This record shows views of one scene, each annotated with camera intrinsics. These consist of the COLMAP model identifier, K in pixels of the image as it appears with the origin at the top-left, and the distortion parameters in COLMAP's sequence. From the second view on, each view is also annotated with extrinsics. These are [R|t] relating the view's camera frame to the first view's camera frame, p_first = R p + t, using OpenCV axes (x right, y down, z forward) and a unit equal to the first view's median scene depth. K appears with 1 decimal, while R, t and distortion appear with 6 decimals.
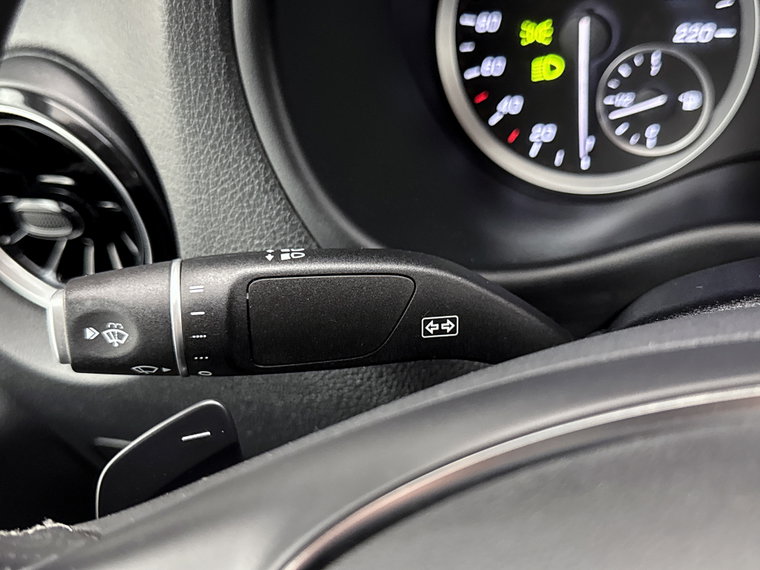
lens RADIAL K [[906.5, 0, 379.0], [0, 906.5, 283.9], [0, 0, 1]] dist [0.017590, 0.000000]
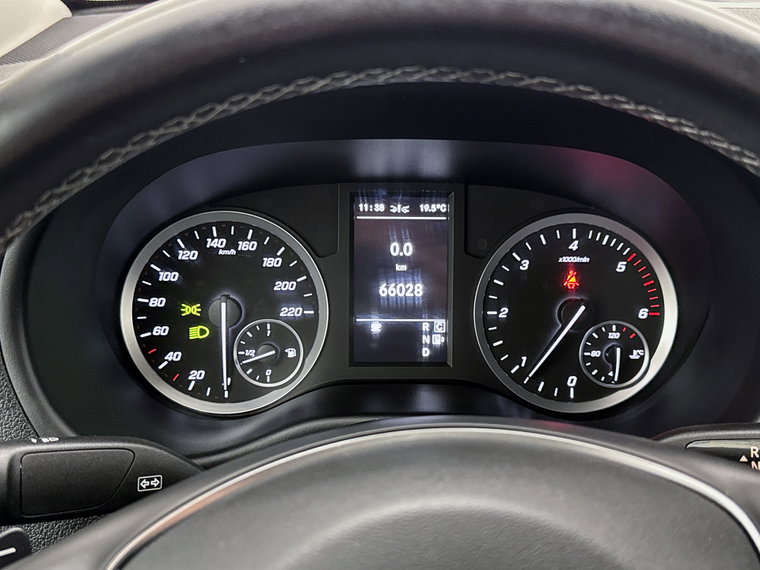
lens RADIAL K [[906.5, 0, 375.3], [0, 906.5, 286.8], [0, 0, 1]] dist [0.017590, 0.000000]
pose [[0.906292, 0.051719, 0.419475, -0.196383], [0.081925, 0.952165, -0.294399, 0.167973], [-0.414635, 0.301177, 0.858702, -0.464494]]
